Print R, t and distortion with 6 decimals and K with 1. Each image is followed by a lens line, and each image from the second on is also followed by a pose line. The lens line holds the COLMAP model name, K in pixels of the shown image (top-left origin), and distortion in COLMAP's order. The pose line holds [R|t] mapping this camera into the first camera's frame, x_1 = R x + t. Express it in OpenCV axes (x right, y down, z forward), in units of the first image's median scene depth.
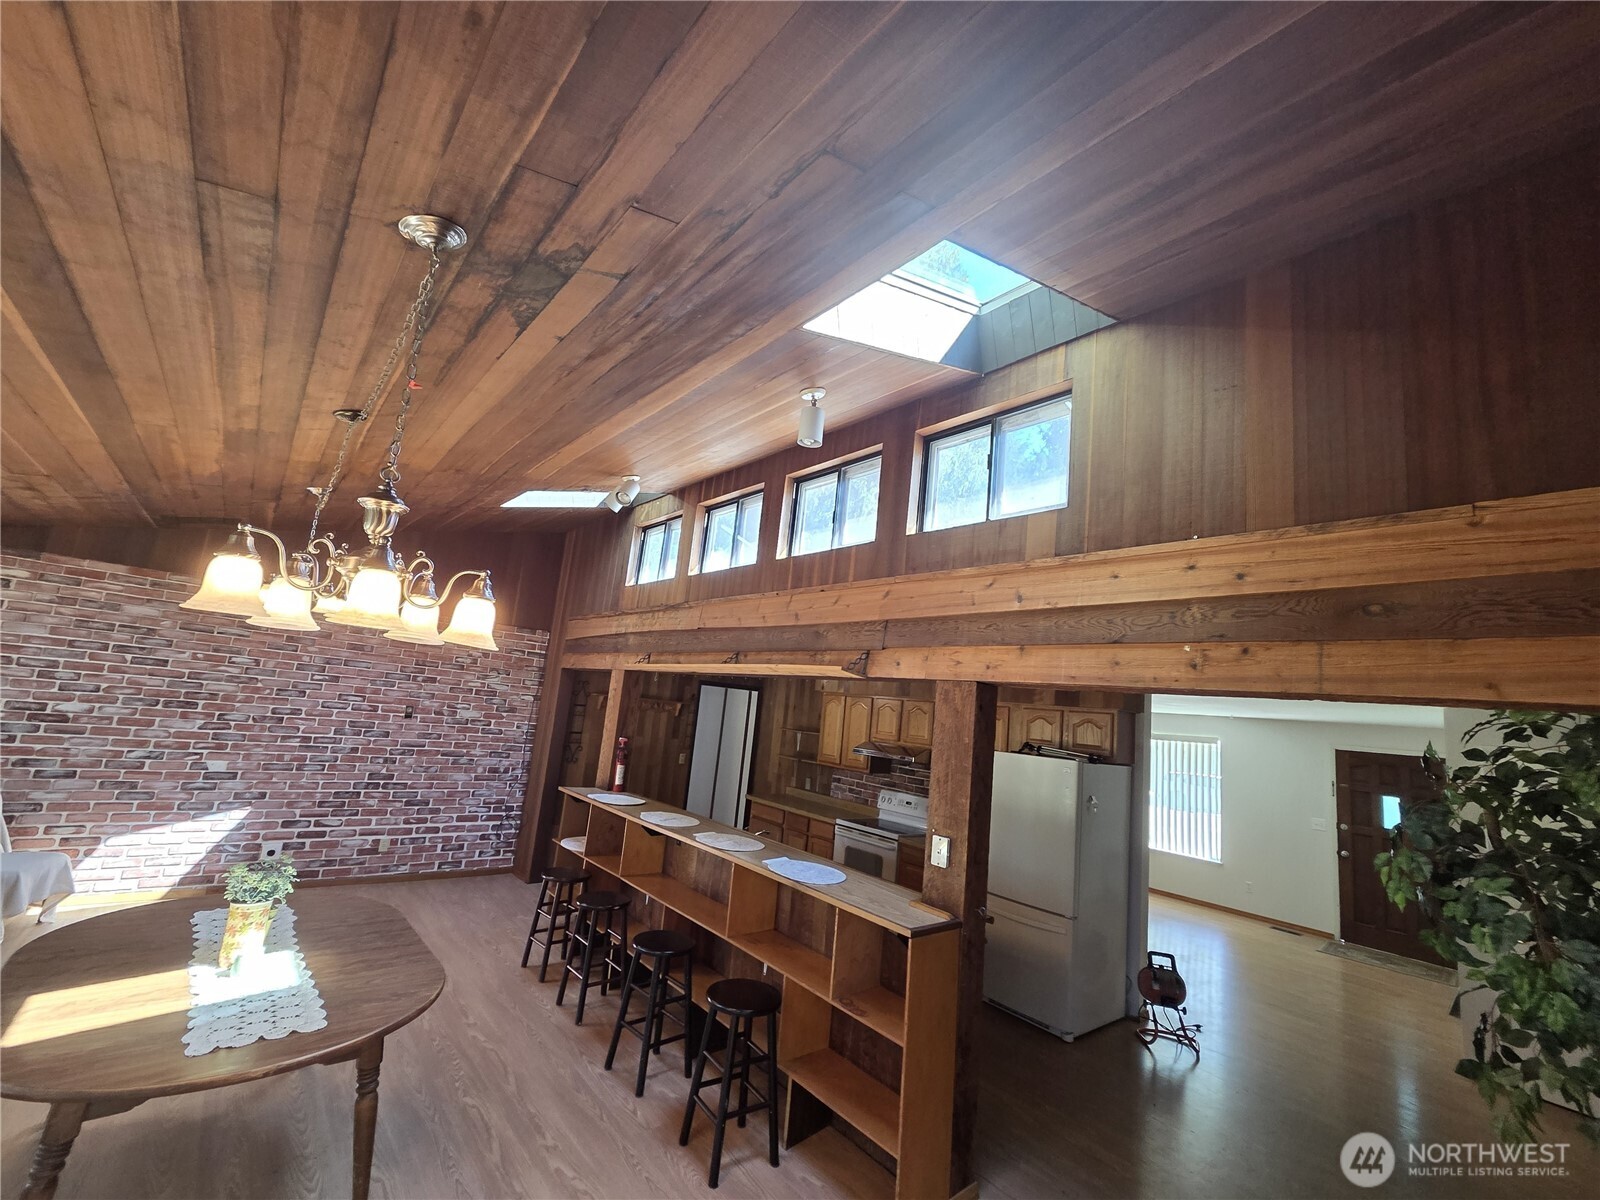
lens RADIAL K [[651.1, 0, 798.1], [0, 651.1, 603.8], [0, 0, 1]] dist [0.002536, -0.000003]
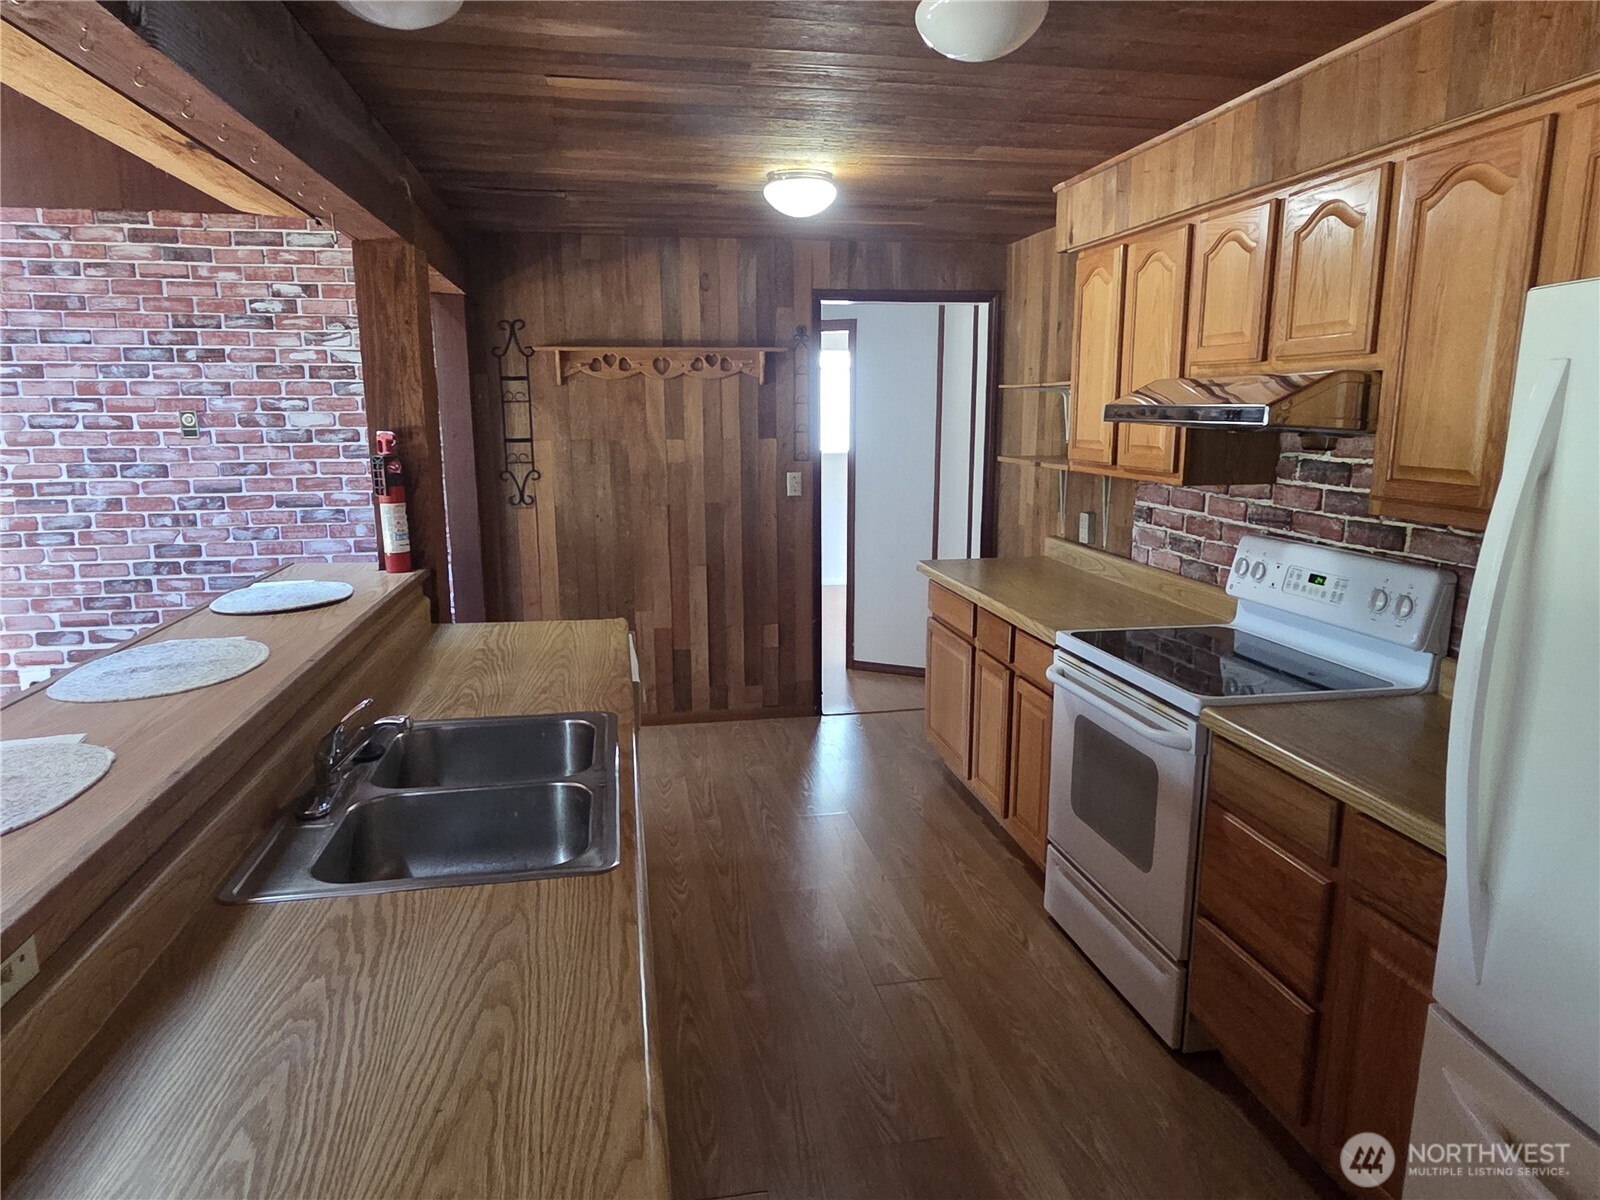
lens RADIAL K [[1051.0, 0, 804.3], [0, 1051.0, 602.6], [0, 0, 1]] dist [0.012241, 0.002061]
pose [[0.859016, -0.007060, -0.511900, 0.214796], [0.173457, 0.944777, 0.278047, 0.149912], [0.481669, -0.327639, 0.812803, 0.519505]]
